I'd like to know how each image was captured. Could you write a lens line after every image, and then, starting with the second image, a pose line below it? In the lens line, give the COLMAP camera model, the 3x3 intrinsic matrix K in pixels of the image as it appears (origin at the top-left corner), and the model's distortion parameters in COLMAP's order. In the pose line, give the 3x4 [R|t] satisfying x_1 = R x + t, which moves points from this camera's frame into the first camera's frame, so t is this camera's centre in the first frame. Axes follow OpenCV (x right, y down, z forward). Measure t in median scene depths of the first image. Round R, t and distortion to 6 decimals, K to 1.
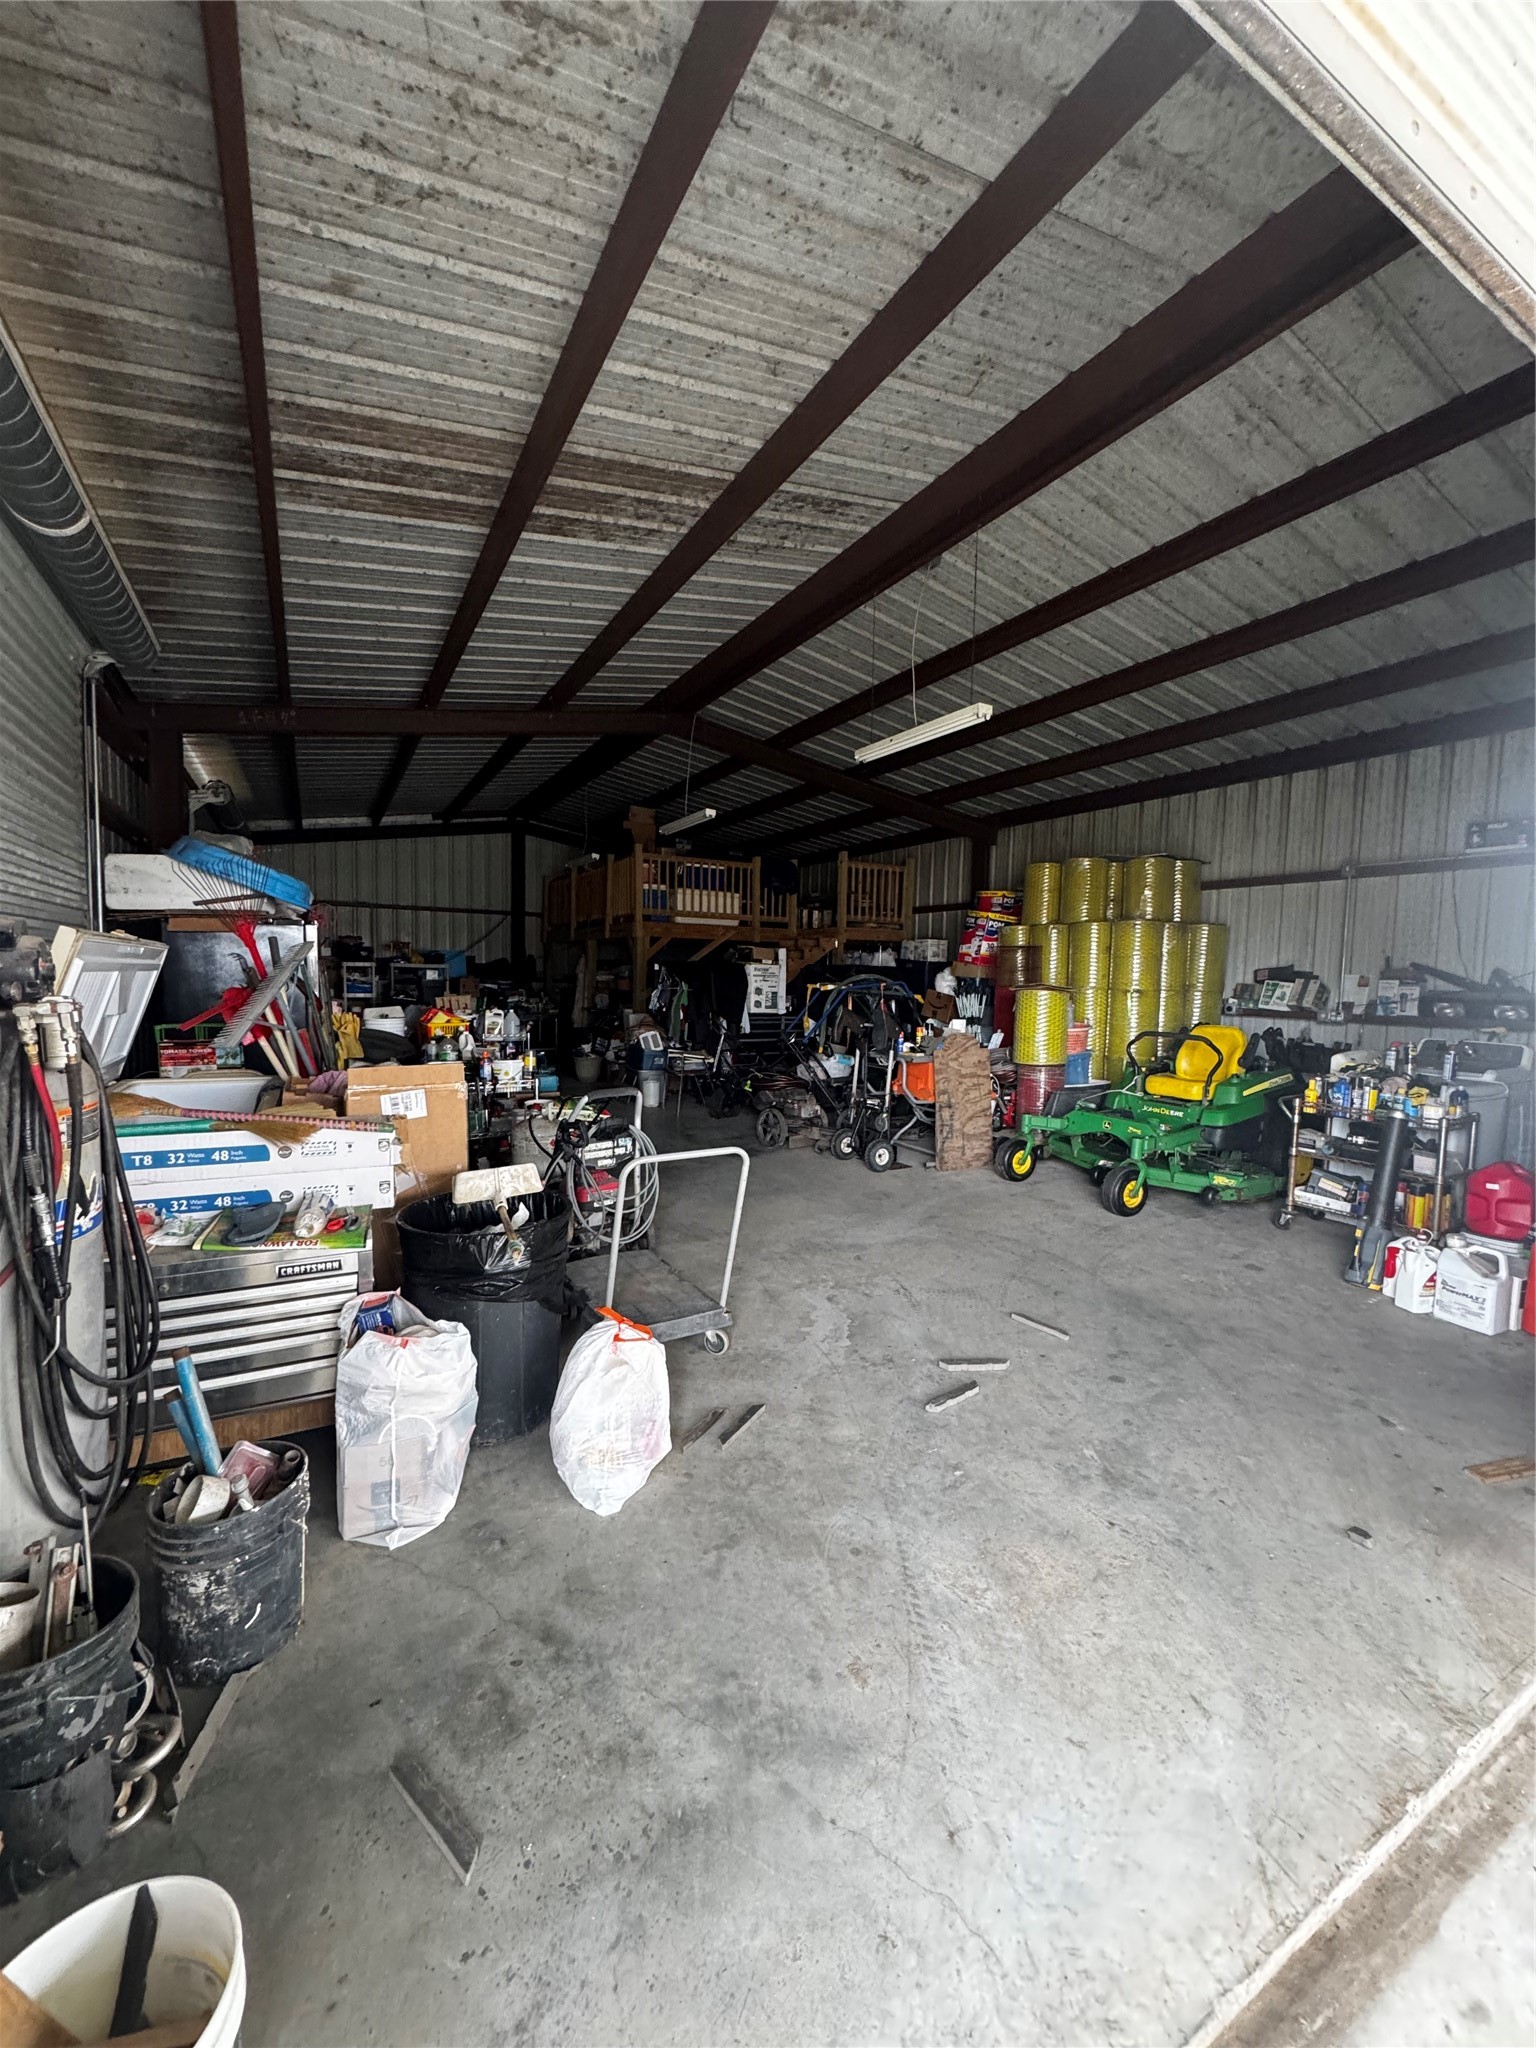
lens RADIAL K [[815.3, 0, 773.0], [0, 815.3, 1031.1], [0, 0, 1]] dist [-0.000627, -0.000516]
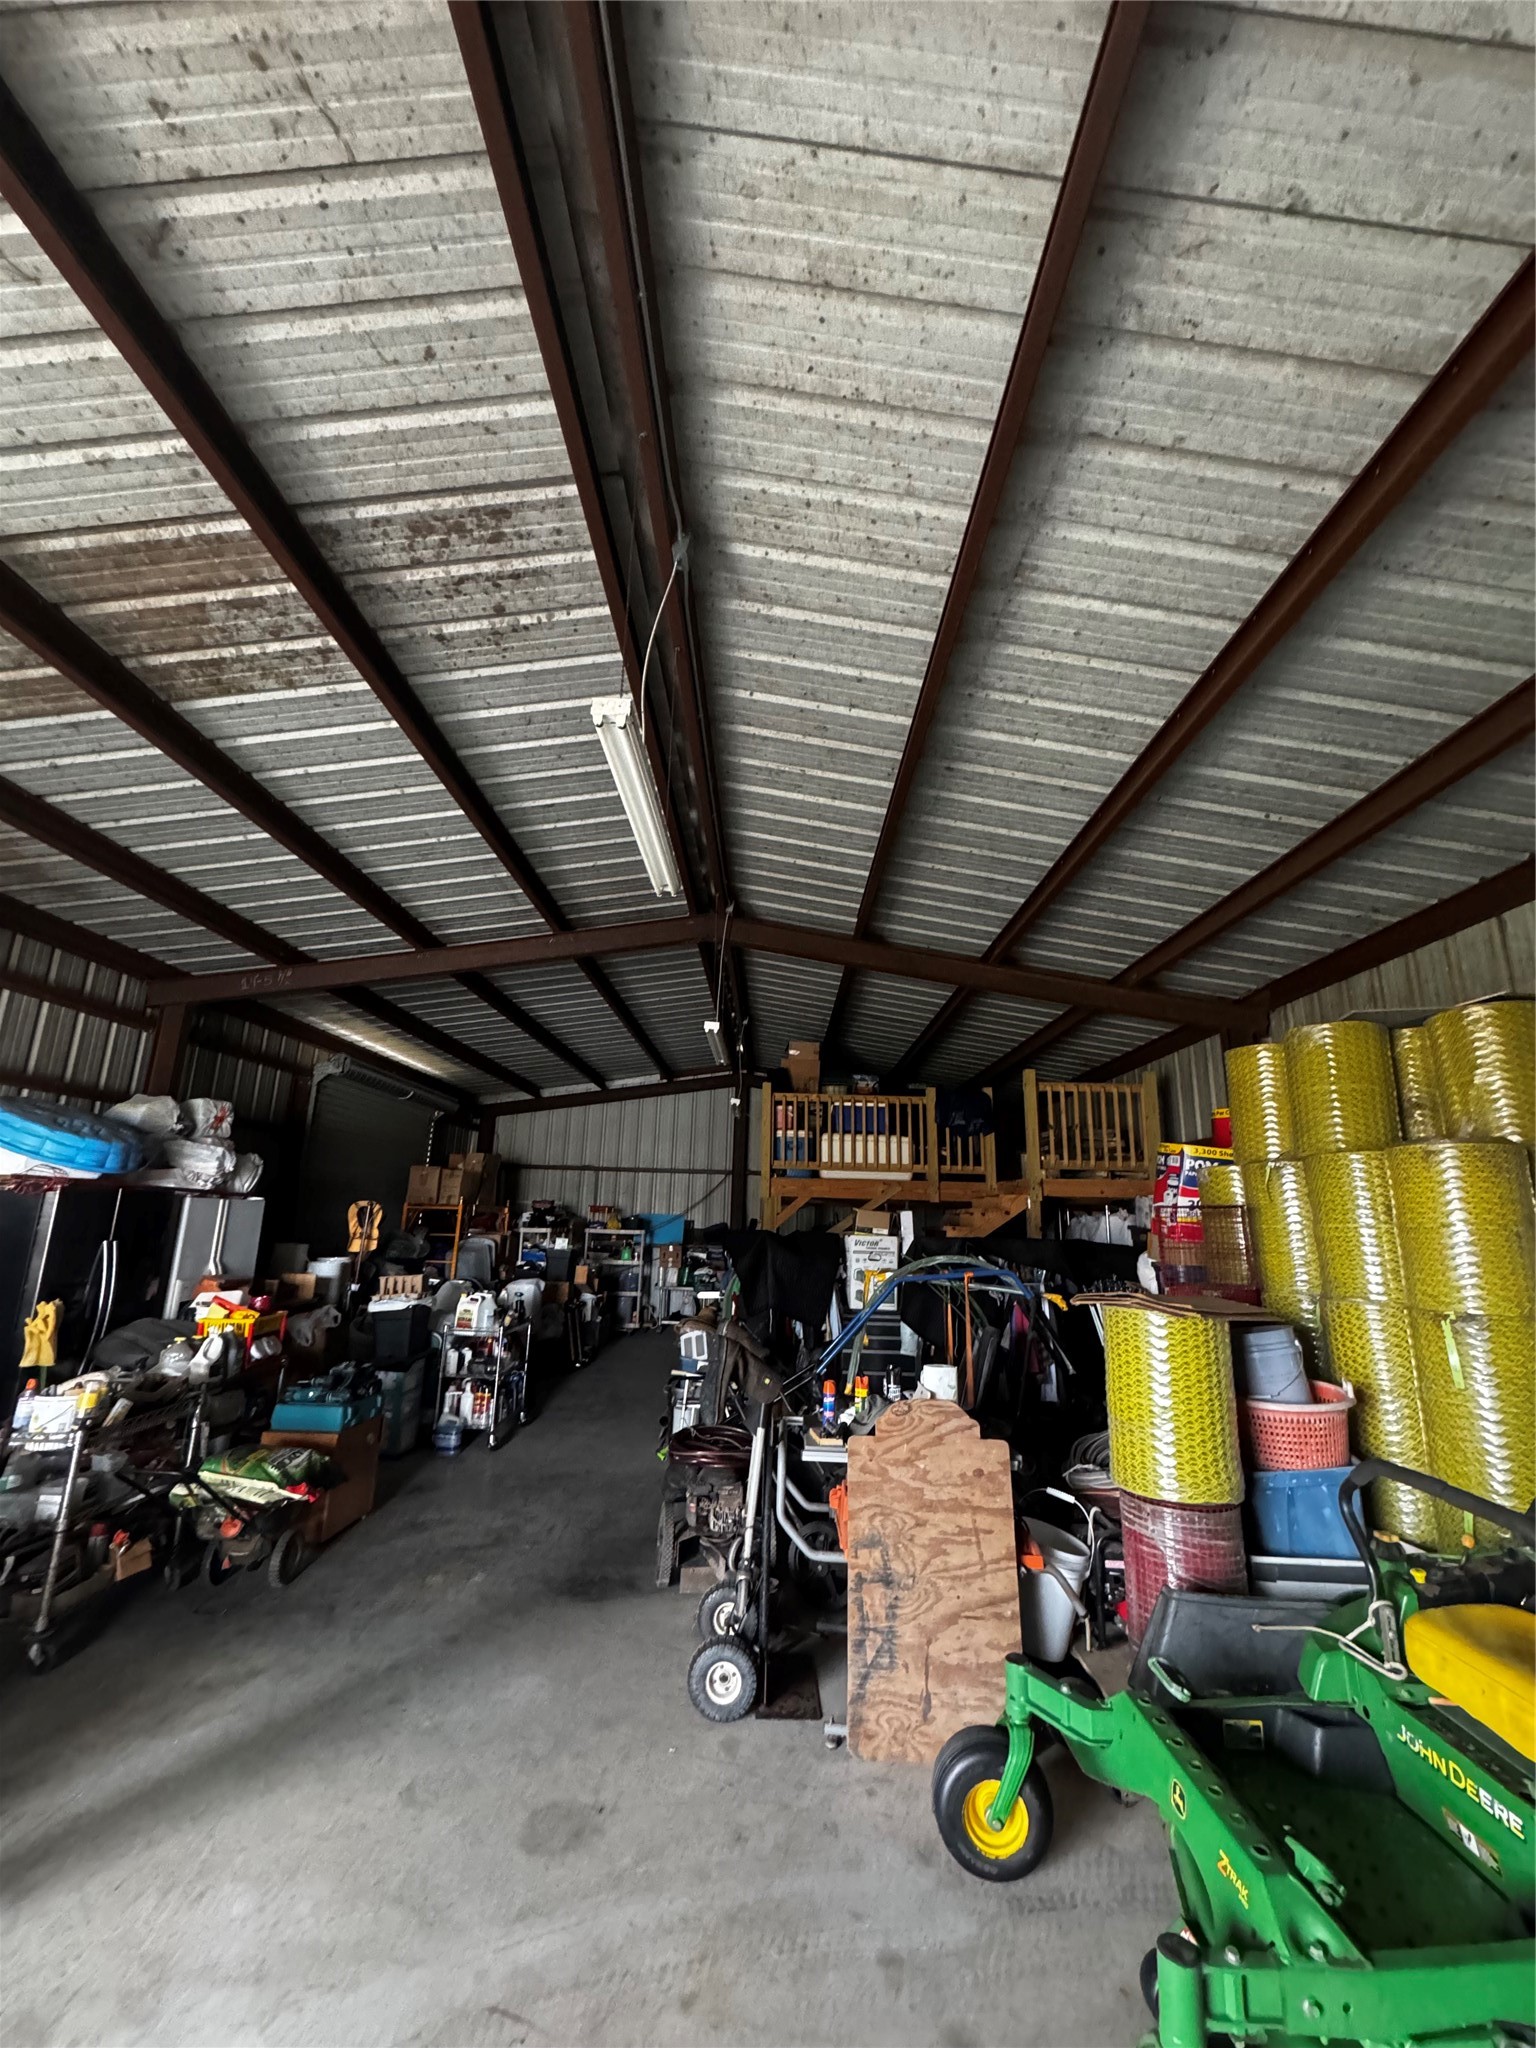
lens RADIAL K [[815.3, 0, 763.2], [0, 815.3, 1021.4], [0, 0, 1]] dist [-0.000627, -0.000516]
pose [[0.868187, -0.117707, -0.482075, 0.226162], [-0.043751, 0.949521, -0.310636, -0.030424], [0.494305, 0.290782, 0.819212, 0.289572]]
